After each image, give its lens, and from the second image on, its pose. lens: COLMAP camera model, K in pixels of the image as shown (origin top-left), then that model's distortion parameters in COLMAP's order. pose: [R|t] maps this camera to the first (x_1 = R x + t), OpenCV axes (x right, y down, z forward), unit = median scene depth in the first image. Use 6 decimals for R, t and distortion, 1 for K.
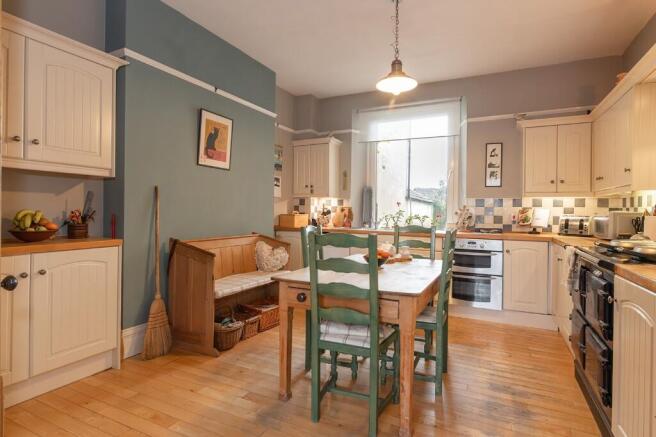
lens RADIAL K [[349.8, 0, 329.4], [0, 349.8, 214.2], [0, 0, 1]] dist [-0.001350, 0.000381]
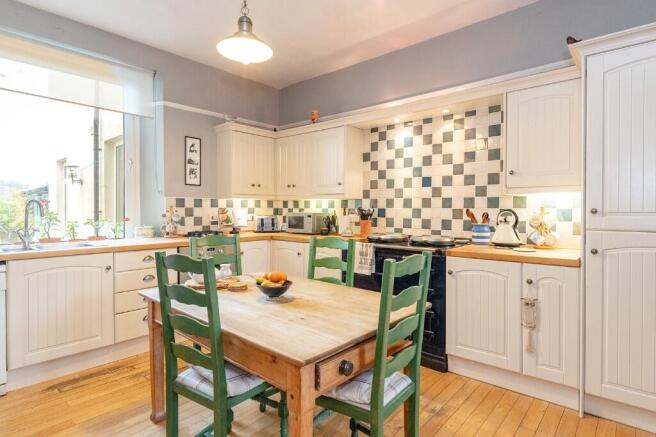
lens RADIAL K [[349.8, 0, 329.9], [0, 349.8, 217.1], [0, 0, 1]] dist [-0.001350, 0.000381]
pose [[0.260645, -0.034370, 0.964823, -0.321795], [0.009401, 0.999409, 0.033063, -0.022718], [-0.965389, 0.000453, 0.260814, 0.418198]]
